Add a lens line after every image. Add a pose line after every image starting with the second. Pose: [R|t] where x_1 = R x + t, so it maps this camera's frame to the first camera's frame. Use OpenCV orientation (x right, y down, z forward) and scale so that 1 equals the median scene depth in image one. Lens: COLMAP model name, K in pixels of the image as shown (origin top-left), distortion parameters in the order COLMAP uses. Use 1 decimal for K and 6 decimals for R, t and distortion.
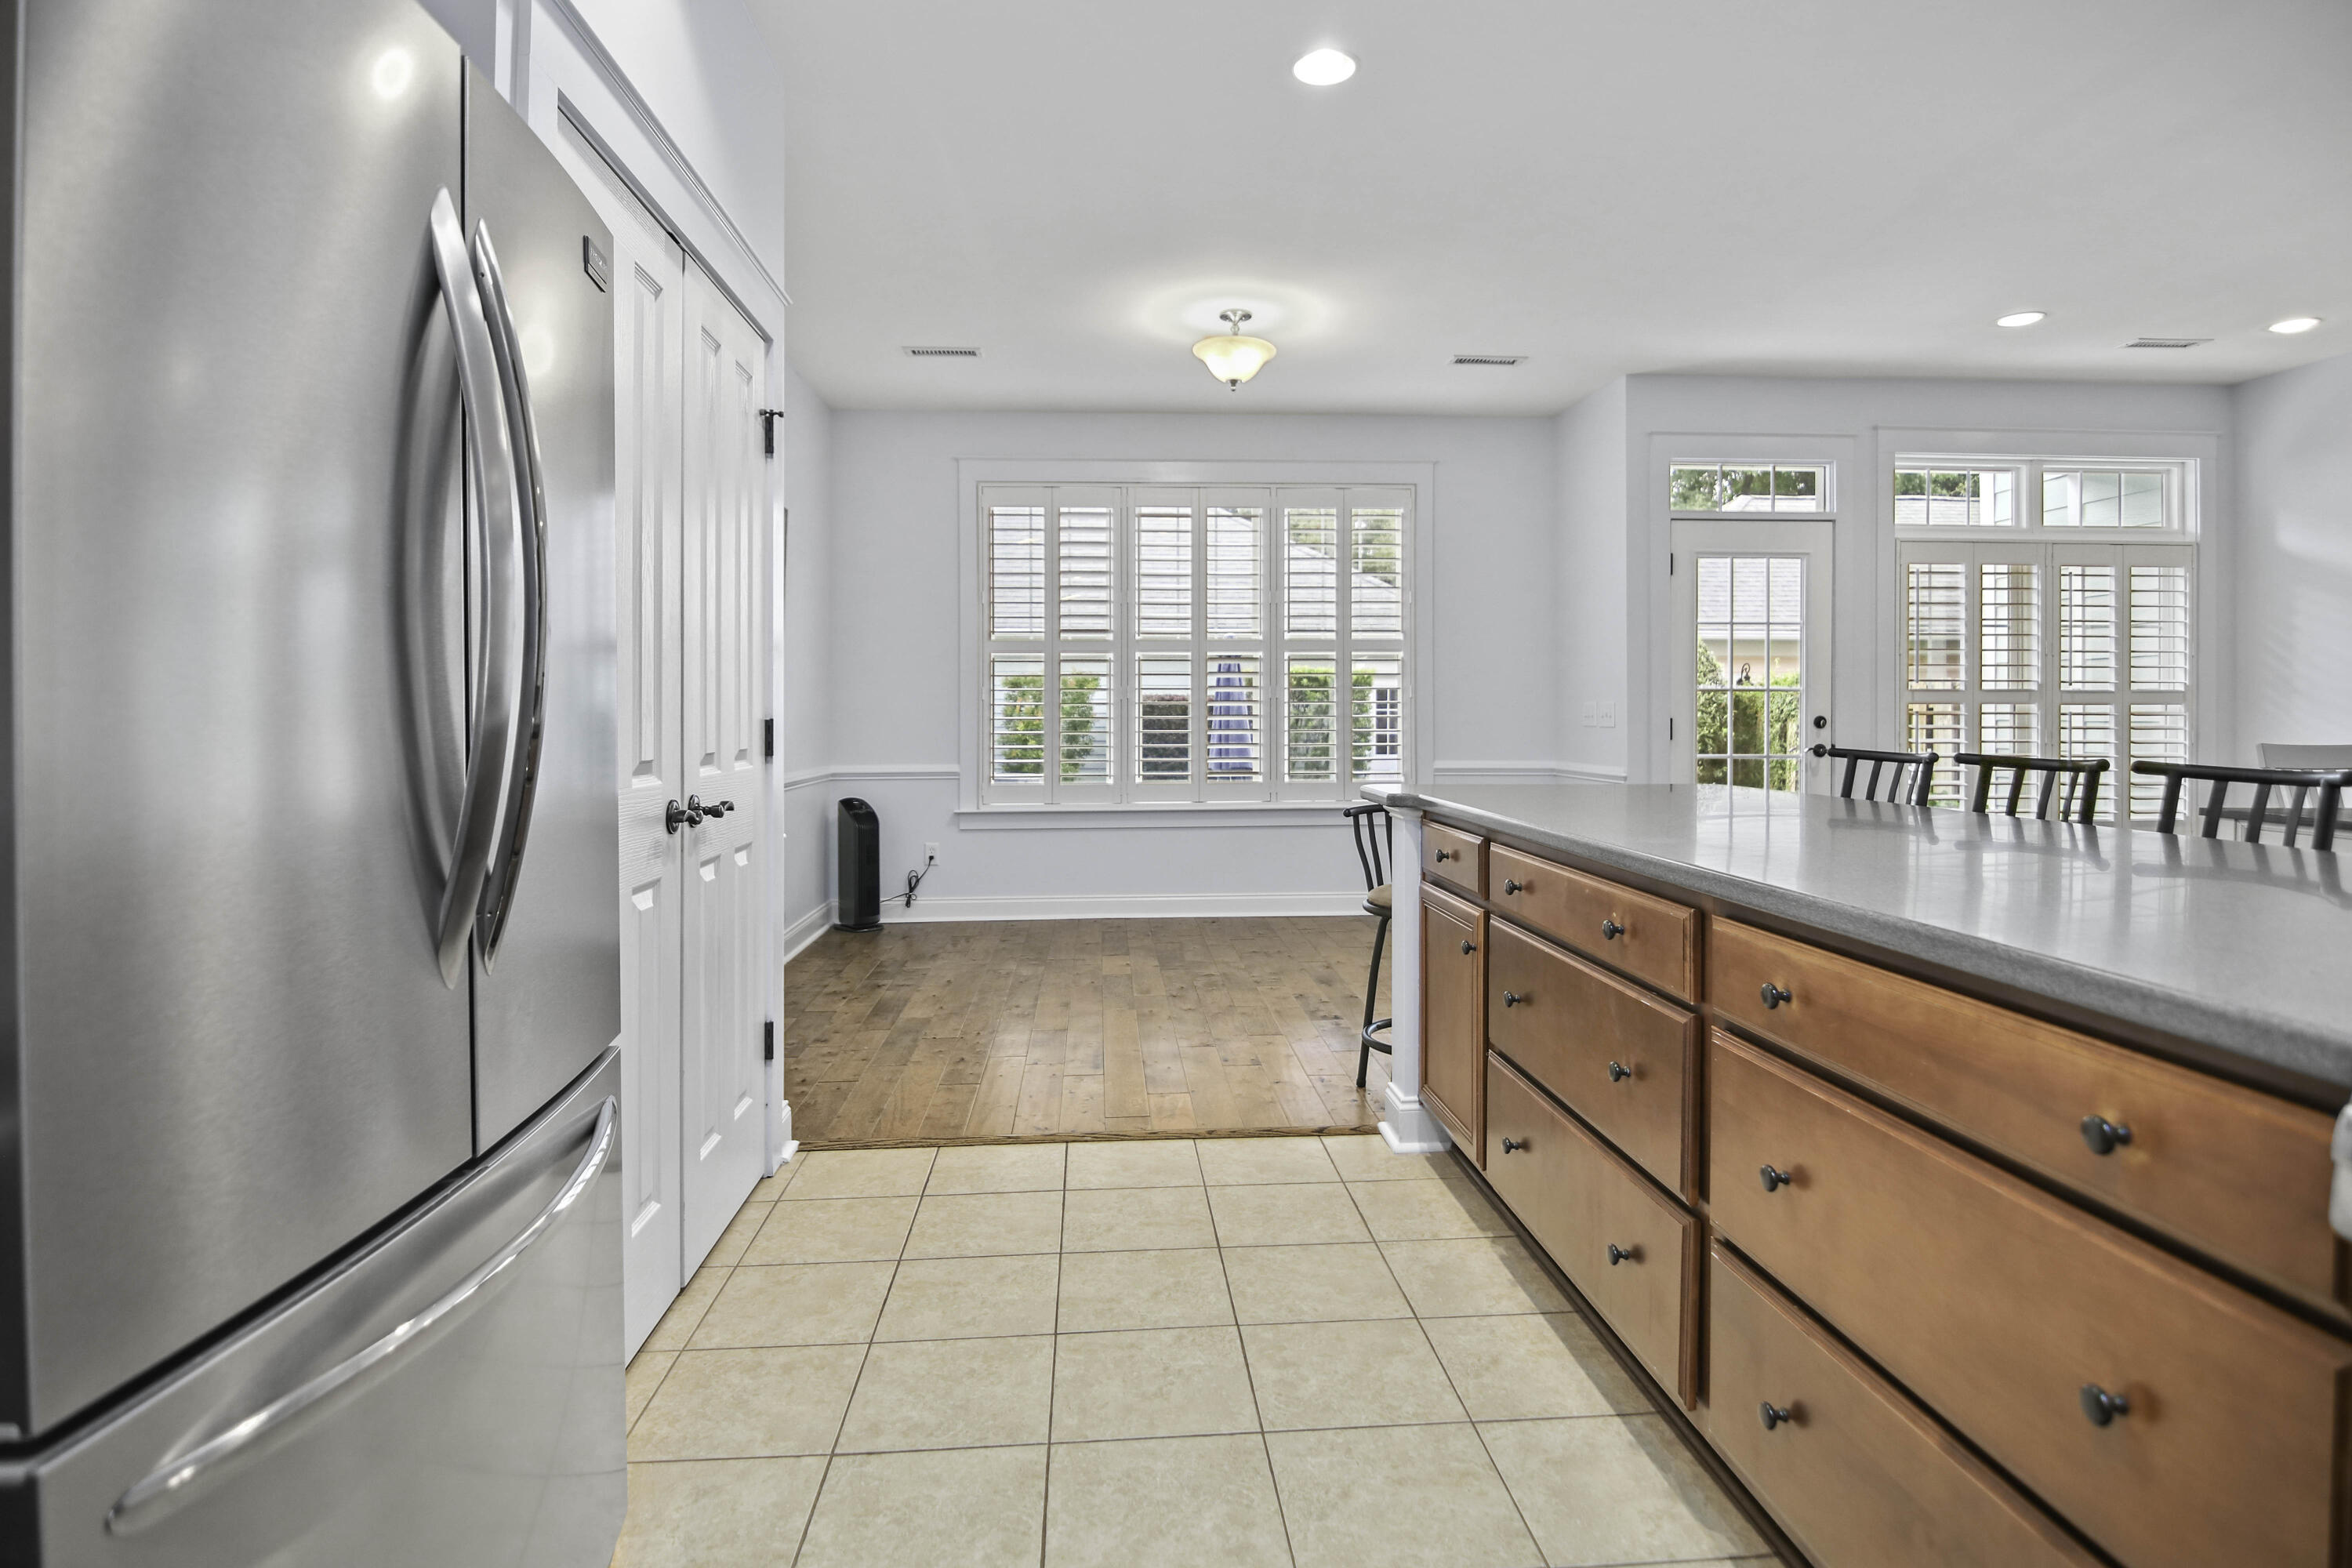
lens RADIAL K [[1201.9, 0, 1184.6], [0, 1201.9, 727.2], [0, 0, 1]] dist [0.002863, -0.020319]
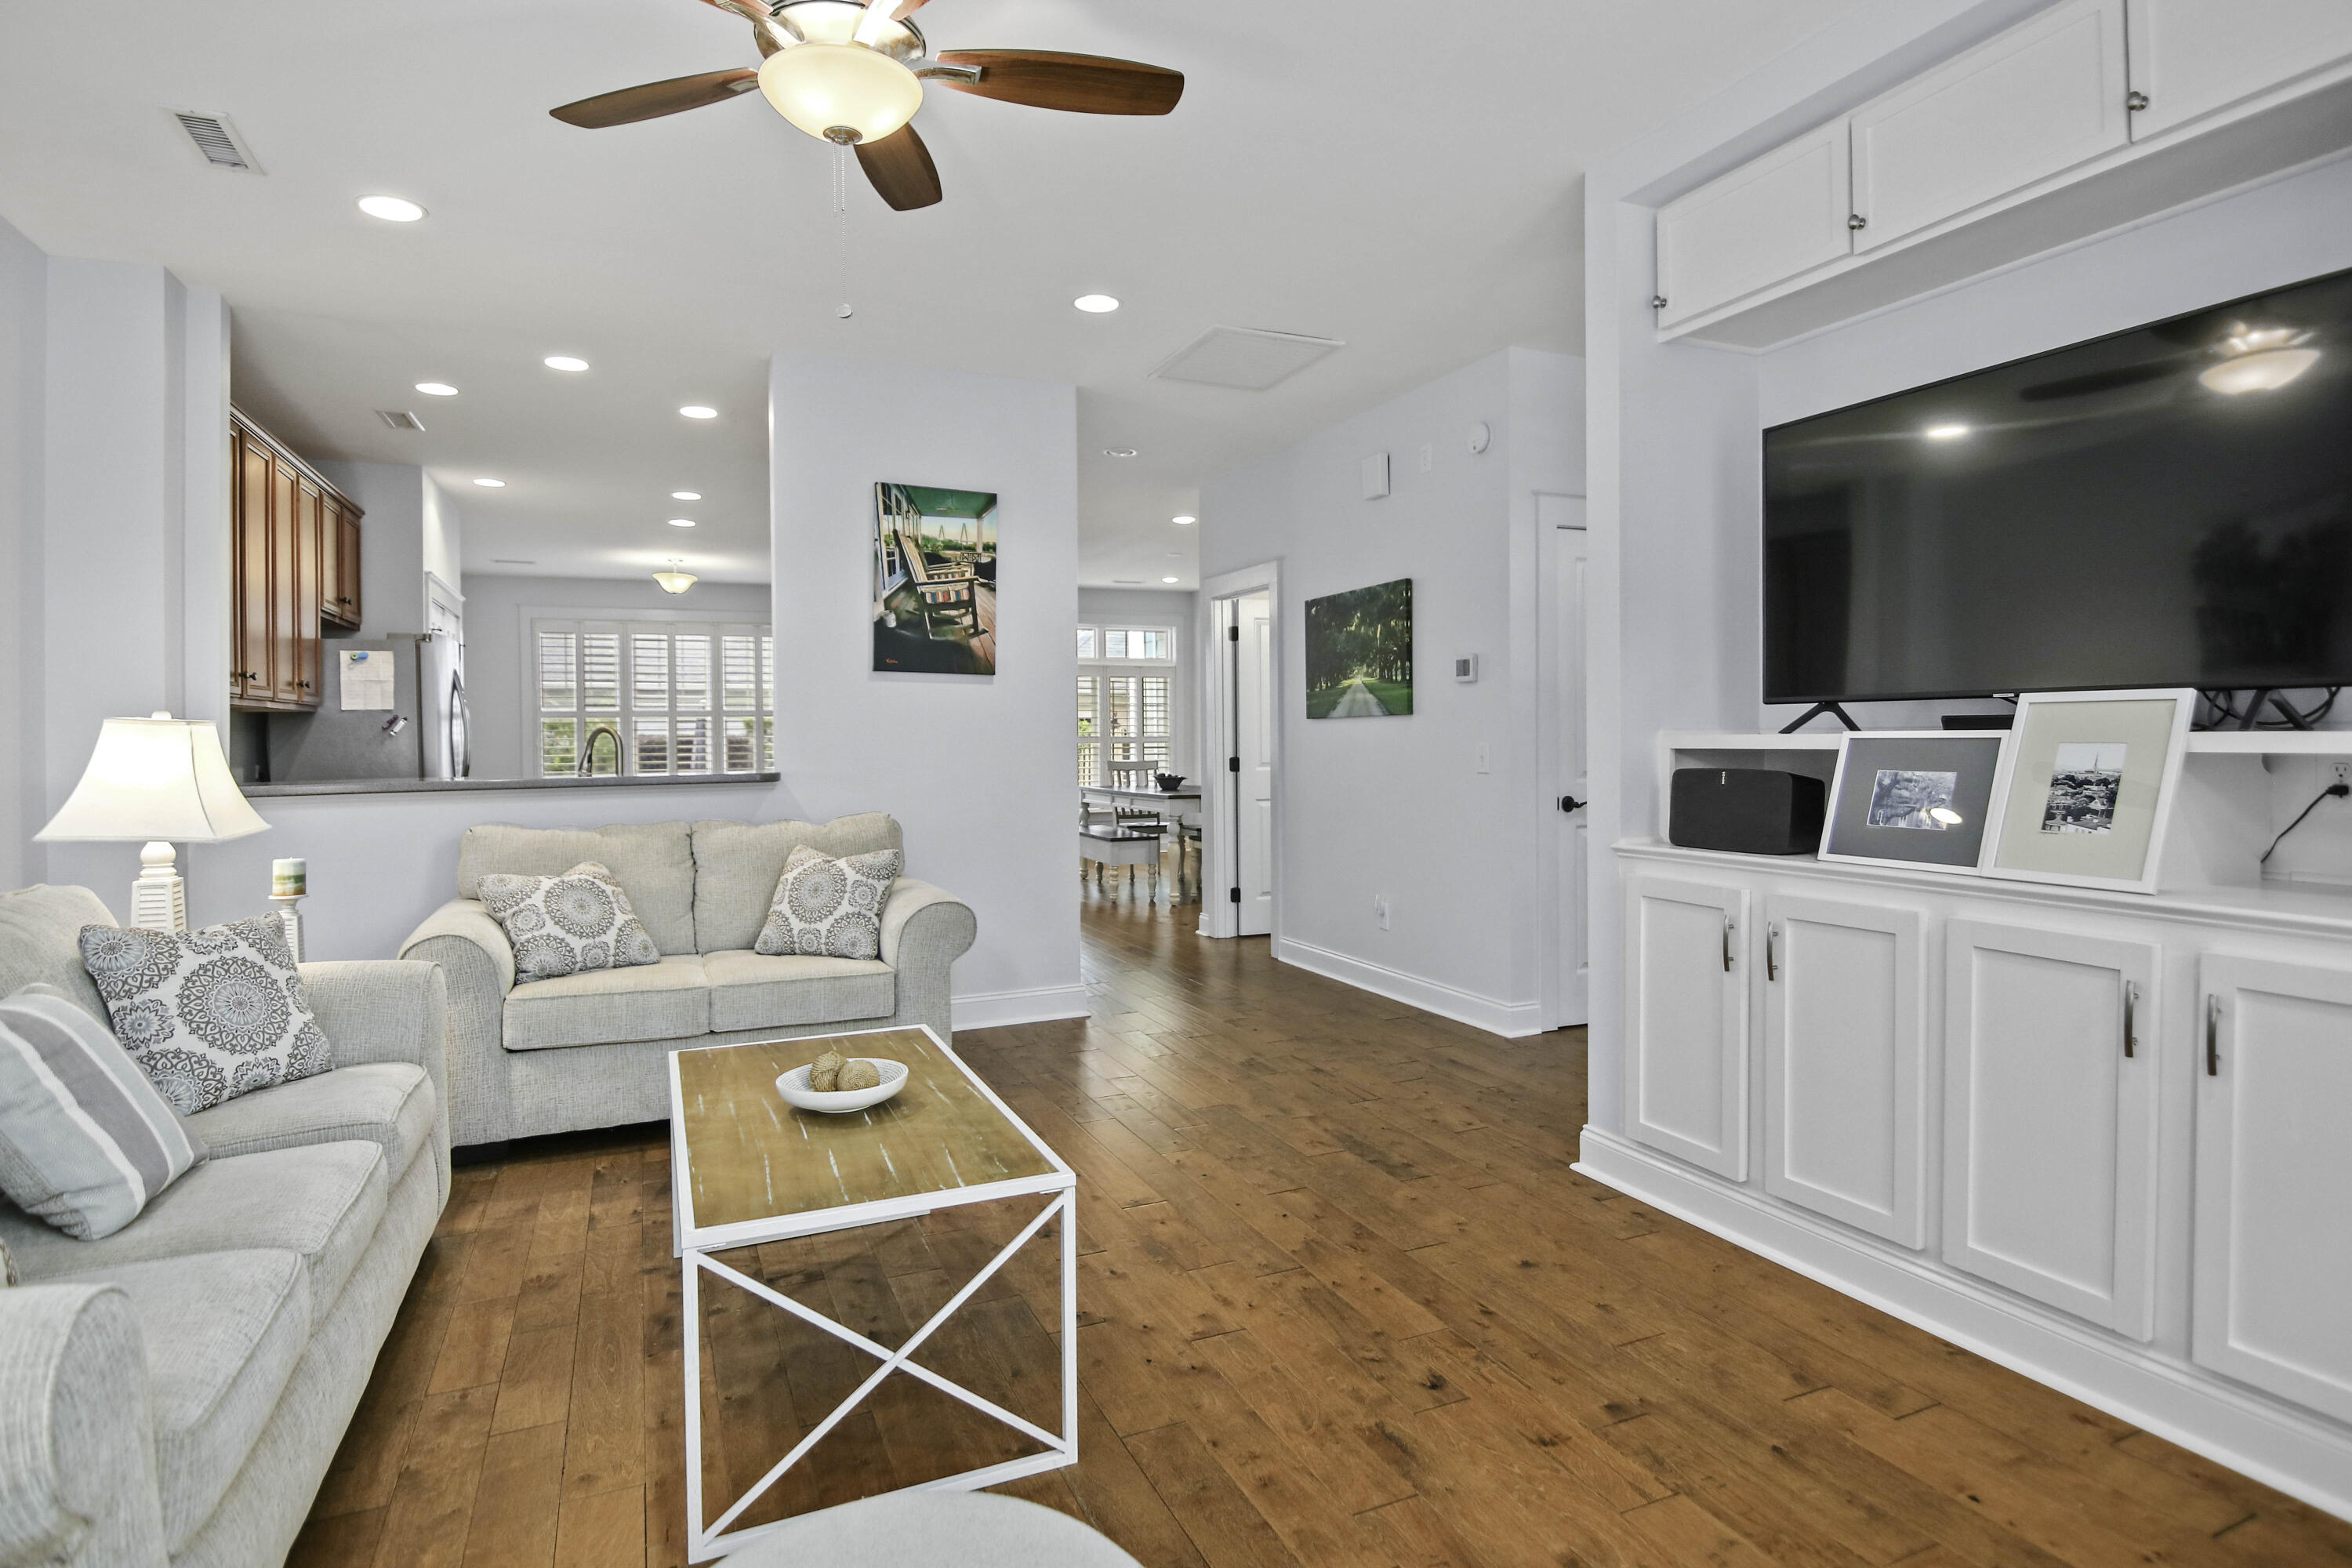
lens RADIAL K [[1201.9, 0, 1184.6], [0, 1201.9, 727.2], [0, 0, 1]] dist [0.002863, -0.020319]
pose [[0.936331, -0.005205, 0.351080, 0.198067], [0.012066, 0.999777, -0.017355, -0.017077], [-0.350911, 0.020486, 0.936185, -1.885122]]
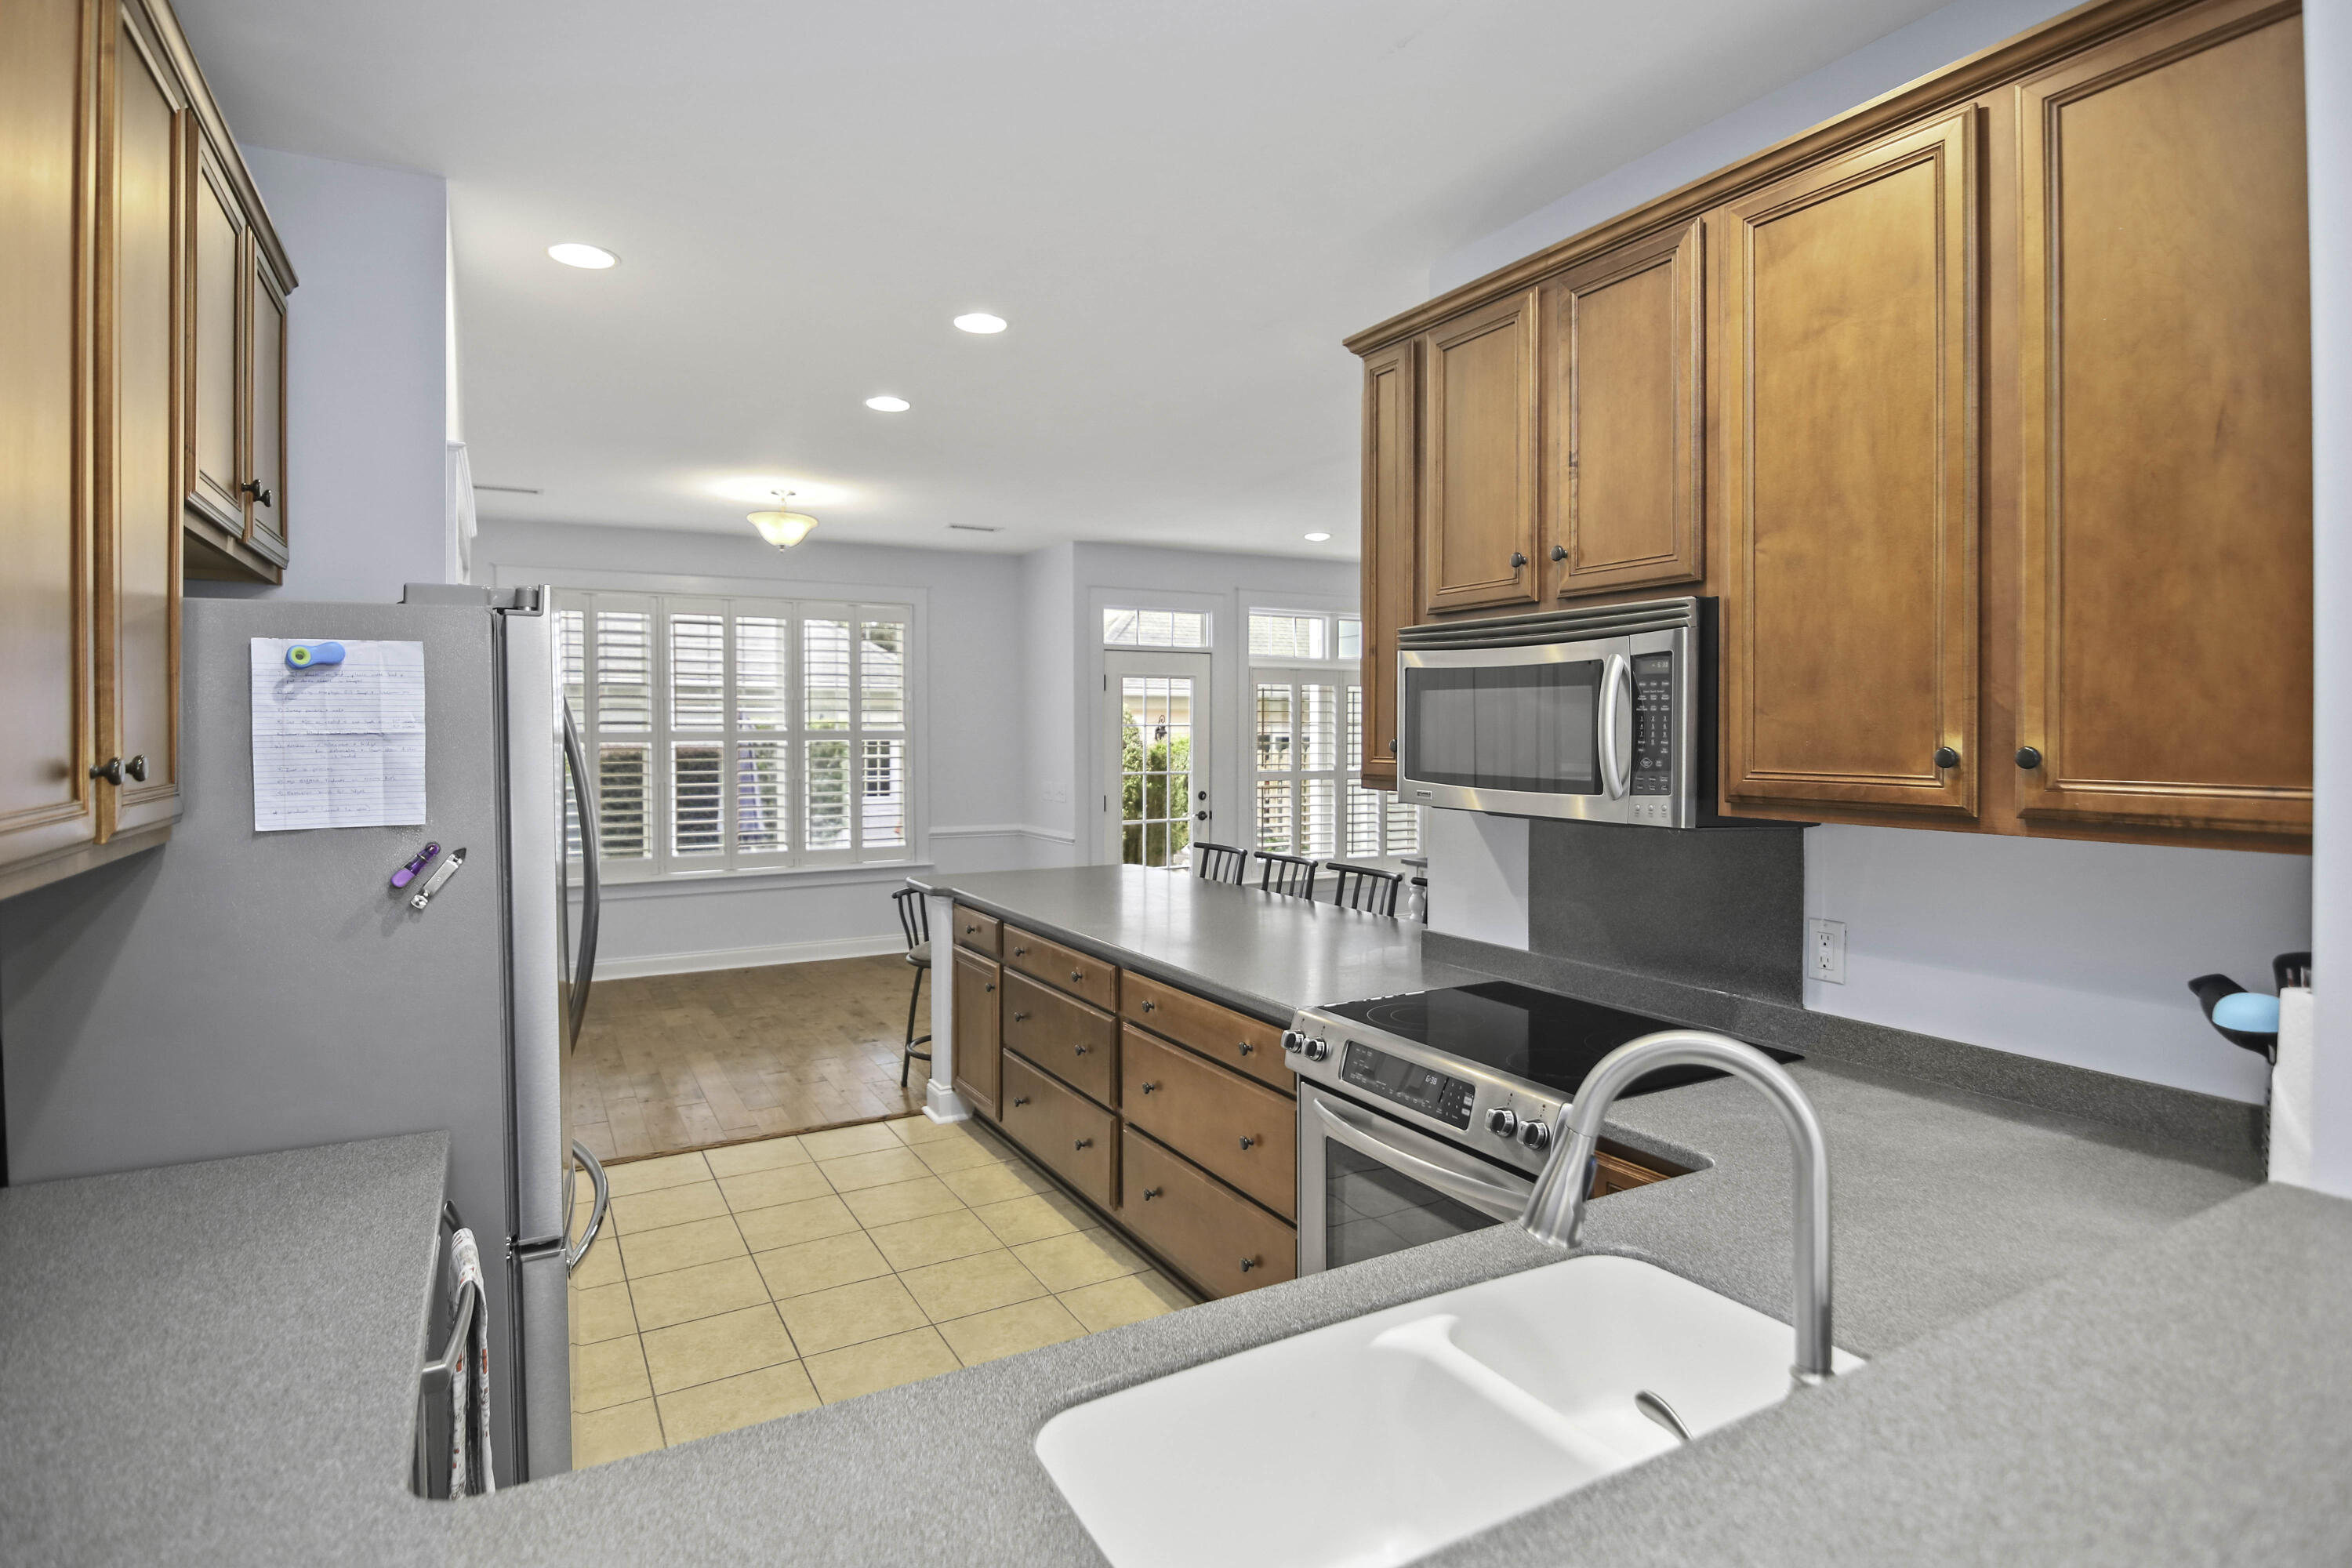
lens RADIAL K [[1201.5, 0, 1166.8], [0, 1201.5, 734.1], [0, 0, 1]] dist [0.000467, -0.000086]
pose [[0.906455, -0.001192, 0.422301, -0.195515], [0.003621, 0.999981, -0.004949, -0.126363], [-0.422287, 0.006016, 0.906442, -0.486078]]
